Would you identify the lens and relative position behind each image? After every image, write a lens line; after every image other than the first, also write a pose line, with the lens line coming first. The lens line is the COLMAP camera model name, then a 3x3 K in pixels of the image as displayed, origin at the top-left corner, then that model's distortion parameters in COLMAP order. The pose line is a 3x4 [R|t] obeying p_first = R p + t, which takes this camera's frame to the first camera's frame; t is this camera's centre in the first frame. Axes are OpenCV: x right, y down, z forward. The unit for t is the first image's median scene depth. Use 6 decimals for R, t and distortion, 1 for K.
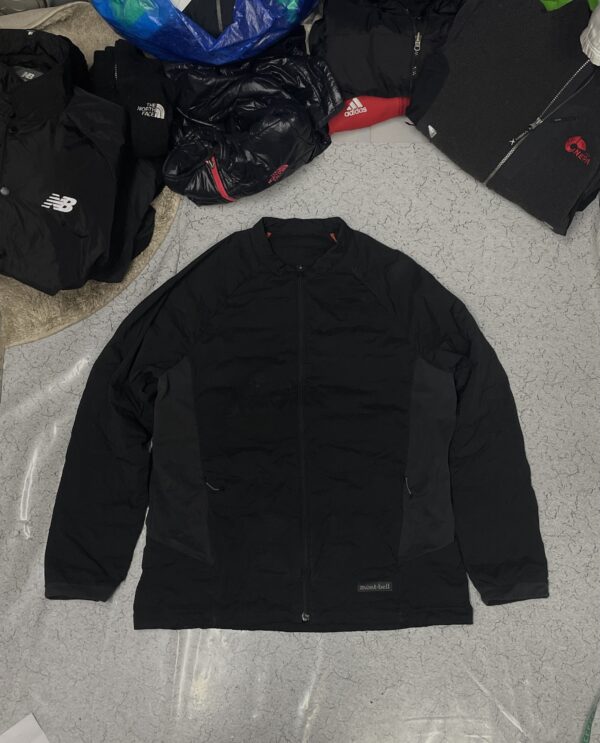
lens RADIAL K [[772.4, 0, 285.3], [0, 772.4, 361.3], [0, 0, 1]] dist [0.047113, 0.000000]
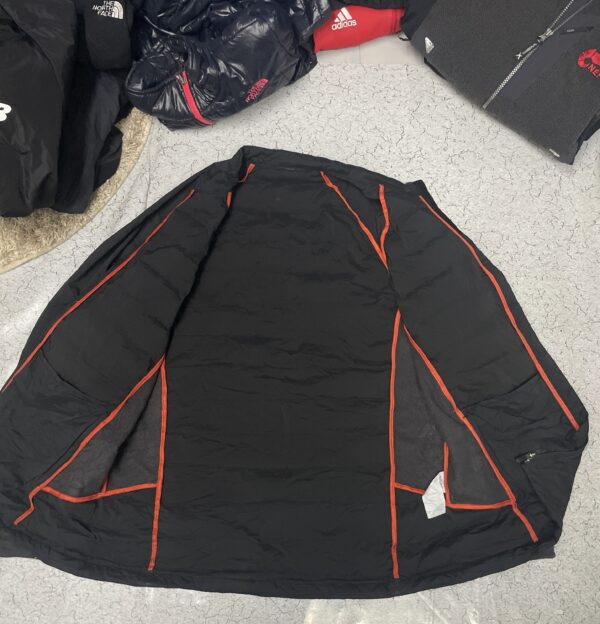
lens RADIAL K [[564.6, 0, 300.3], [0, 564.6, 347.7], [0, 0, 1]] dist [0.038728, -0.036800]
pose [[0.999850, 0.004423, 0.016730, 0.031221], [-0.005711, 0.996961, 0.077693, 0.002078], [-0.016336, -0.077777, 0.996837, 0.321491]]
